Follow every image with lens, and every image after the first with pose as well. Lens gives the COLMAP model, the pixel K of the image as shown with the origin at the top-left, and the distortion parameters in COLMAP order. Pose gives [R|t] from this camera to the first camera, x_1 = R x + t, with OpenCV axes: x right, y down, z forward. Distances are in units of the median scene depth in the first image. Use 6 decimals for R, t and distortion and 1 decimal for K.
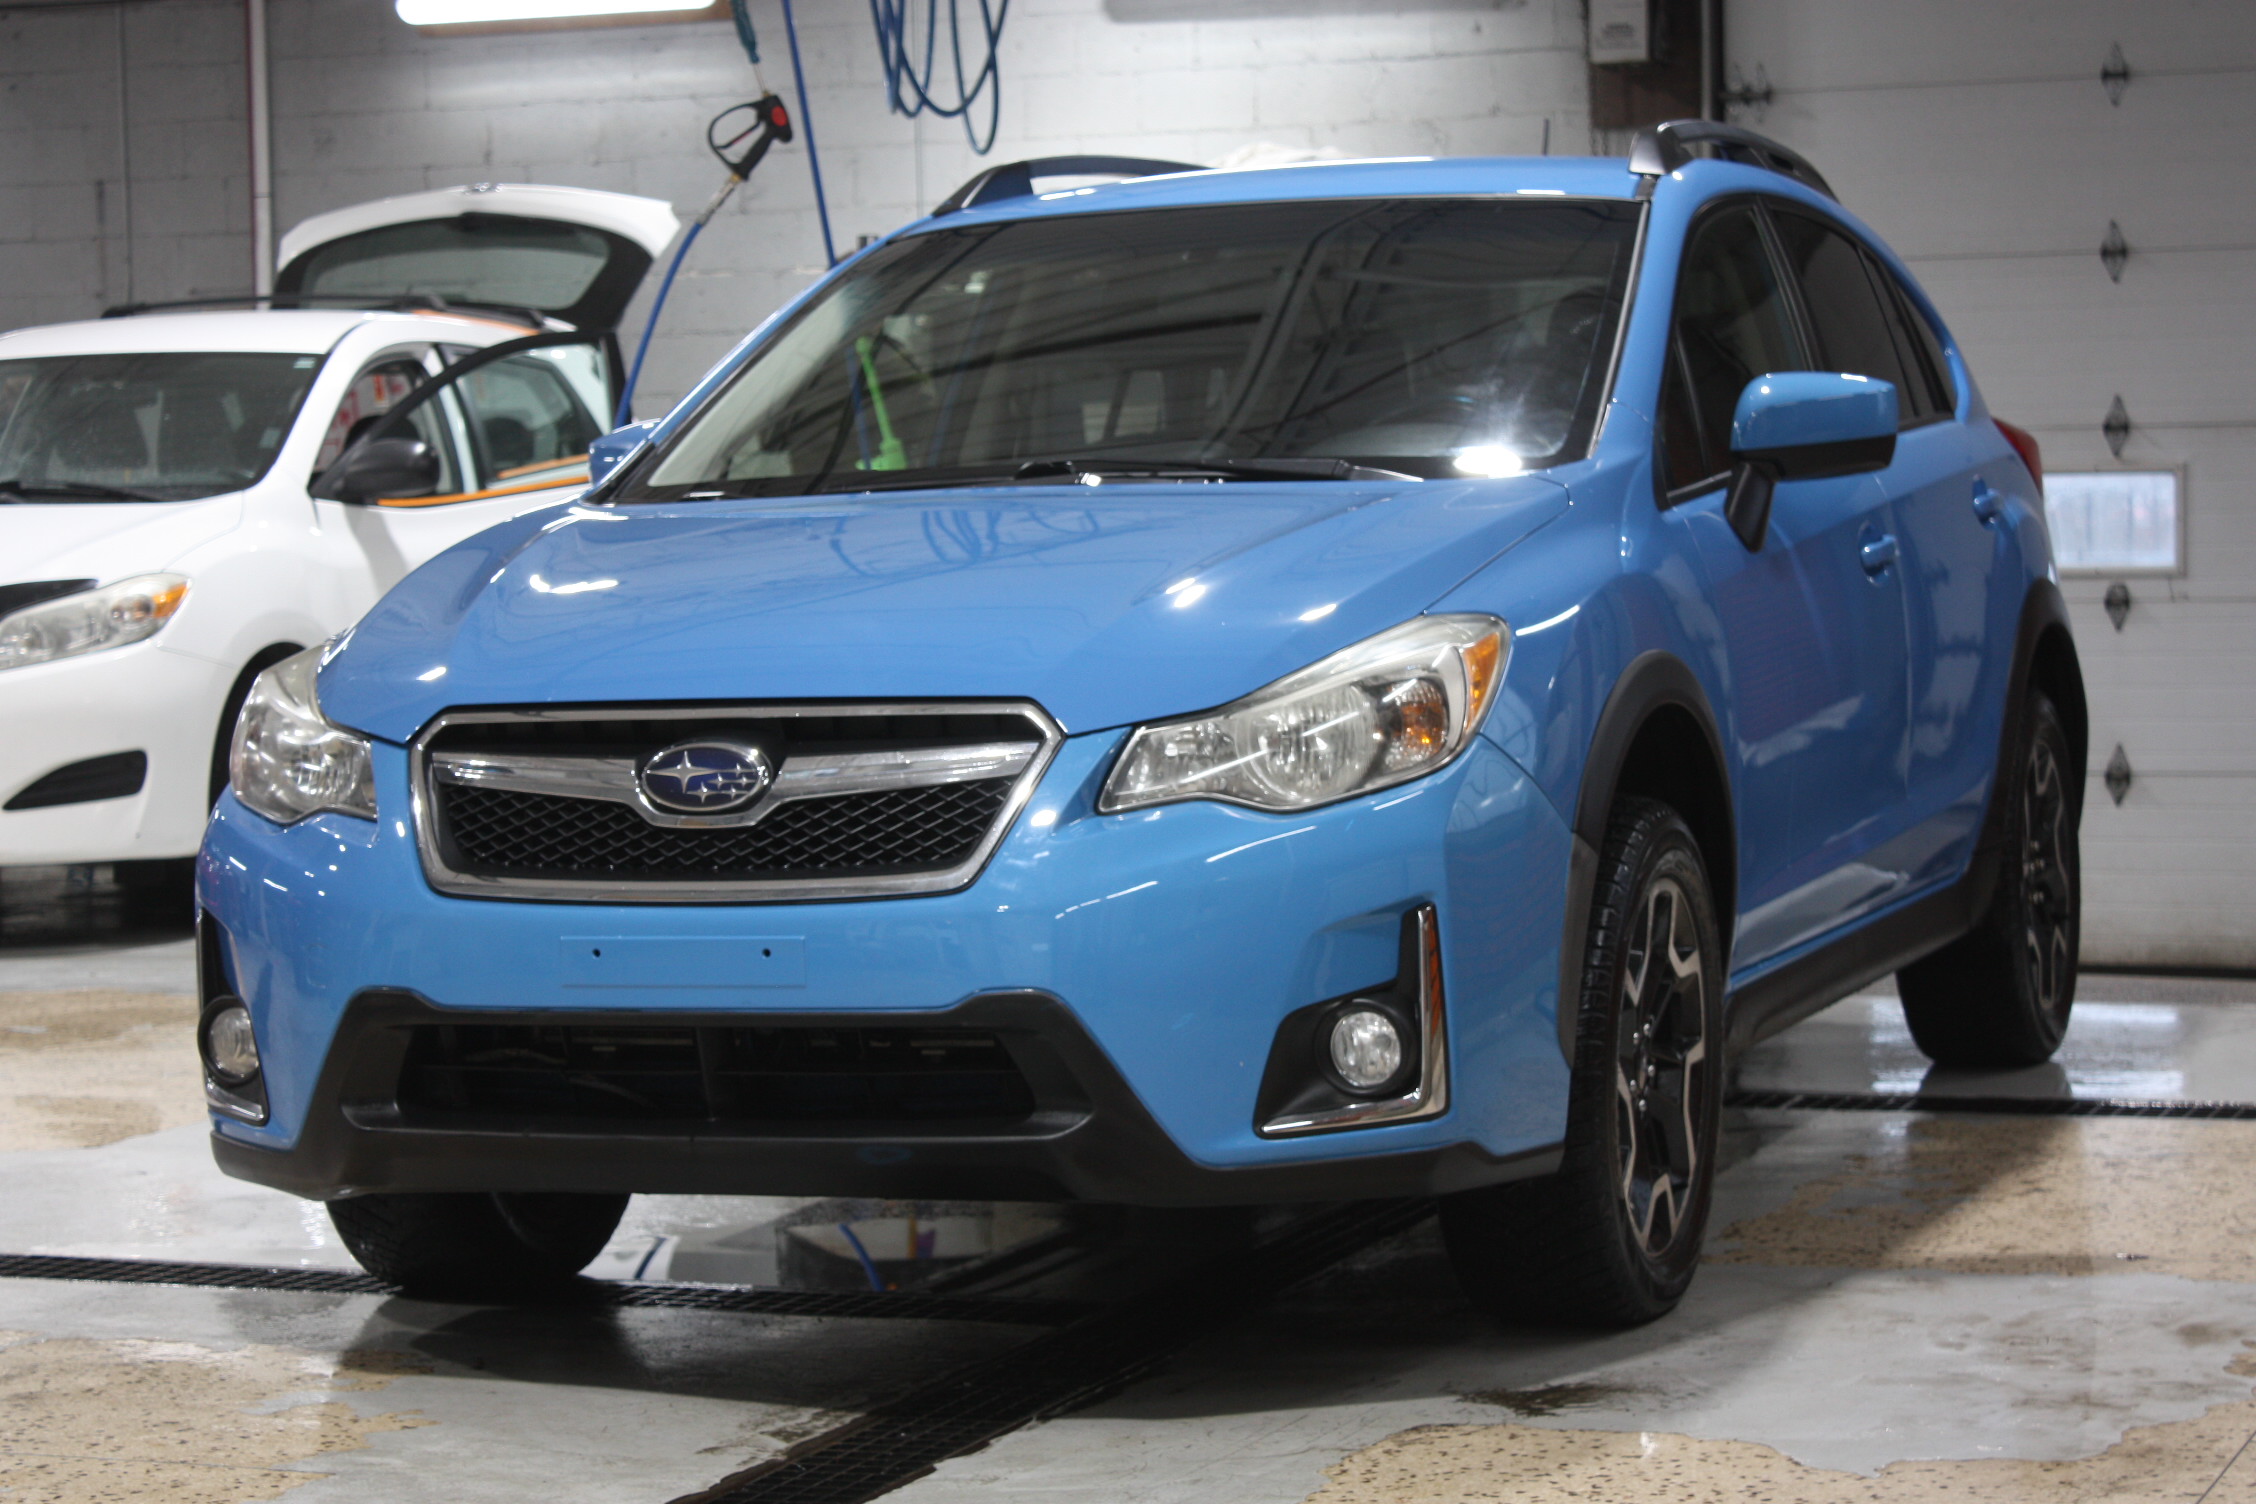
lens RADIAL K [[5704.4, 0, 1128.0], [0, 5704.4, 752.0], [0, 0, 1]] dist [0.146207, 0.320106]
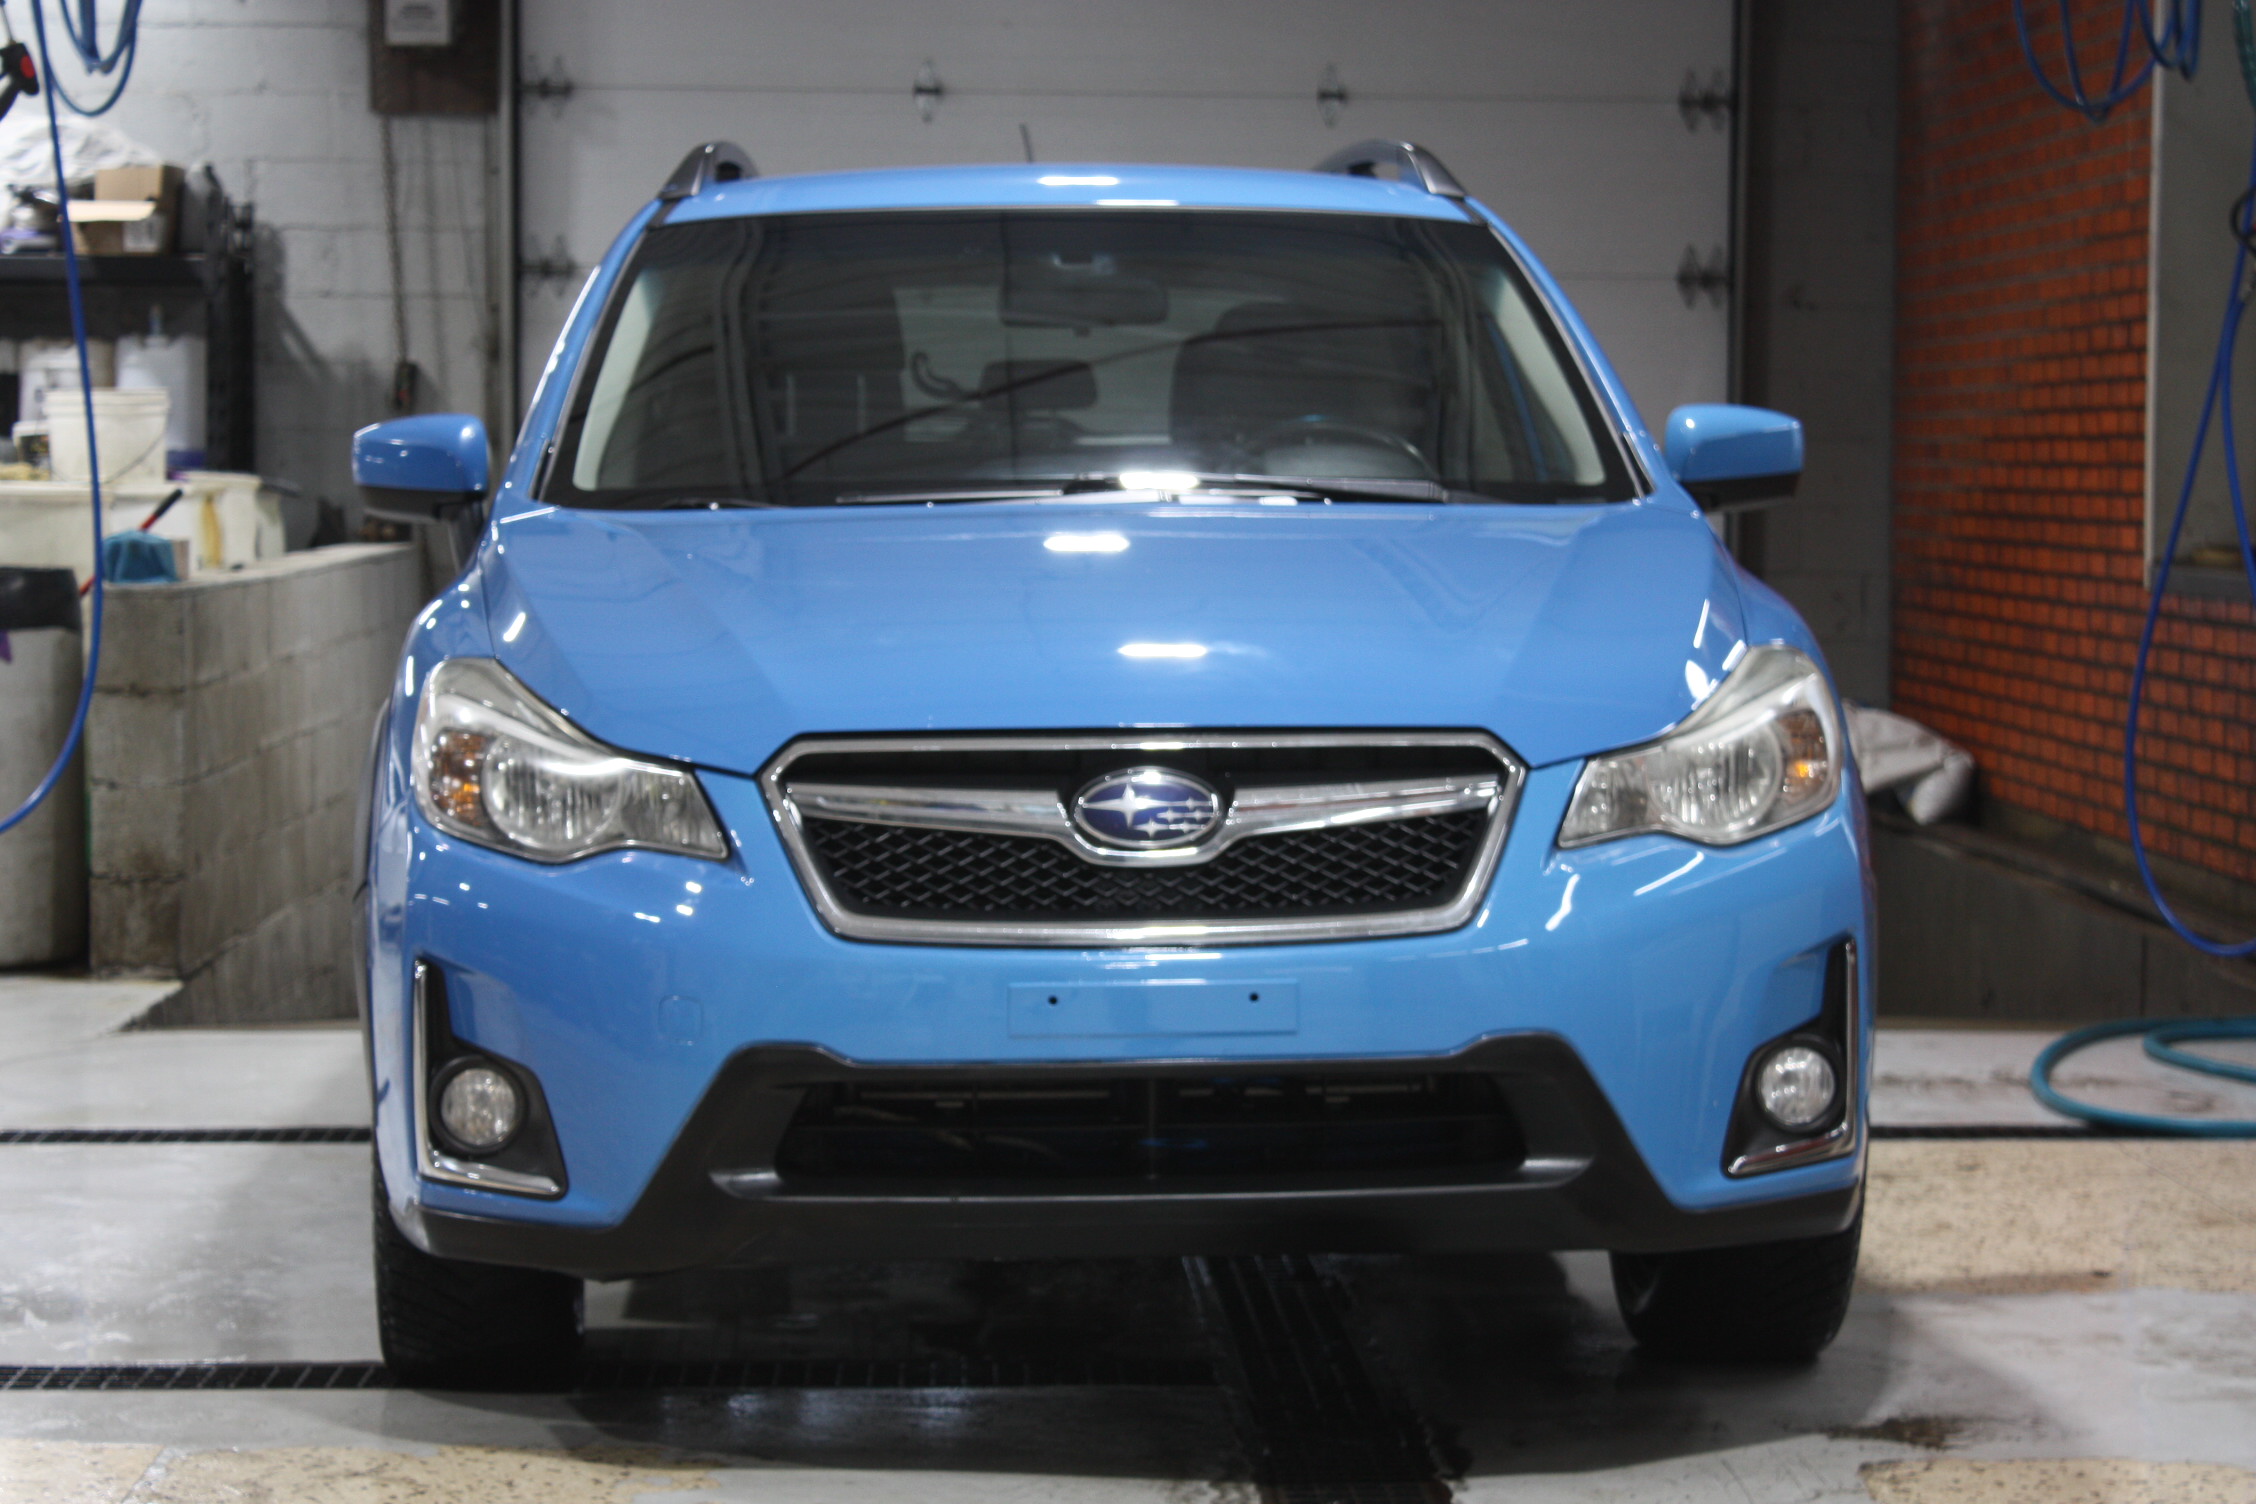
lens RADIAL K [[6081.2, 0, 1128.0], [0, 6081.2, 752.0], [0, 0, 1]] dist [0.067009, 0.579880]
pose [[0.887747, 0.003242, 0.460320, -0.528321], [-0.001527, 0.999990, -0.004097, -0.001165], [-0.460329, 0.002934, 0.887744, 0.115277]]
